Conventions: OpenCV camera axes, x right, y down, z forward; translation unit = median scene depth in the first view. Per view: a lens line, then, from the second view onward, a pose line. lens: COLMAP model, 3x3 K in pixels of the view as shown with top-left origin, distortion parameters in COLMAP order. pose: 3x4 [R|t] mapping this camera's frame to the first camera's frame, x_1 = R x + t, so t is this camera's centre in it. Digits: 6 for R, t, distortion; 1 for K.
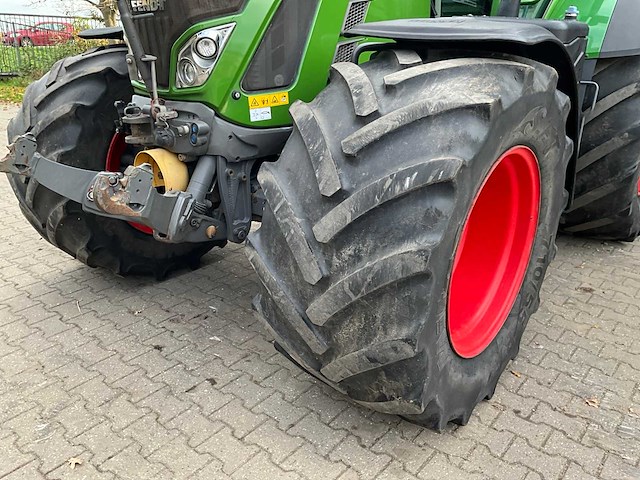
lens RADIAL K [[522.3, 0, 321.3], [0, 522.3, 236.0], [0, 0, 1]] dist [0.089224, -0.156339]
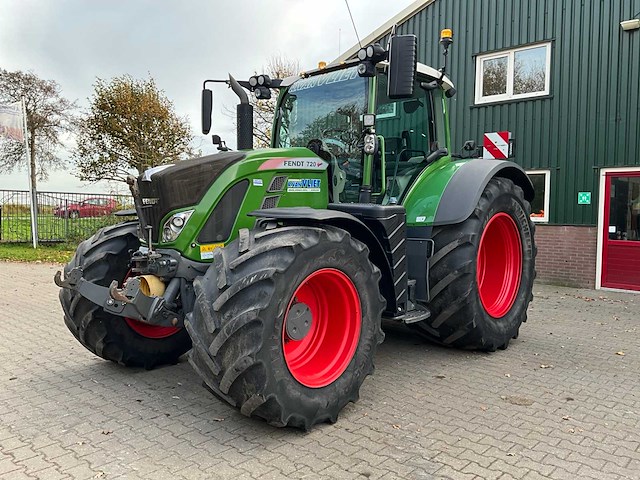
lens RADIAL K [[514.9, 0, 320.0], [0, 514.9, 240.0], [0, 0, 1]] dist [0.114646, -0.219537]
pose [[0.999102, -0.005991, -0.041940, 0.364571], [-0.006554, 0.956178, -0.292713, 0.248923], [0.041856, 0.292725, 0.955280, -0.741825]]
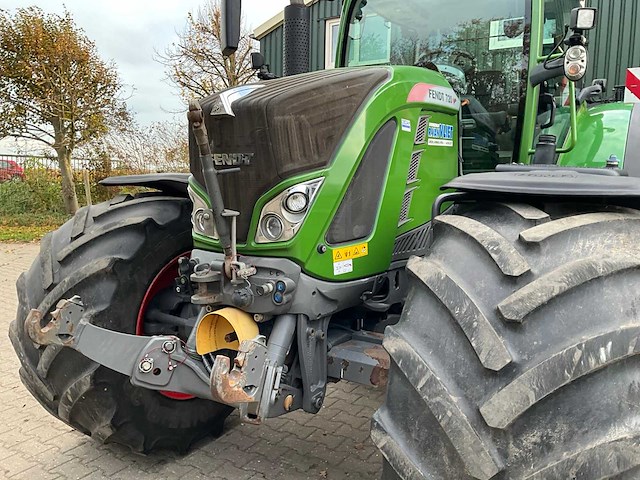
lens RADIAL K [[522.3, 0, 321.3], [0, 522.3, 236.0], [0, 0, 1]] dist [0.089224, -0.156339]
pose [[0.993036, -0.021277, 0.115875, -0.268875], [0.047956, 0.971387, -0.232611, -0.074984], [-0.107610, 0.236548, 0.965642, 0.103902]]
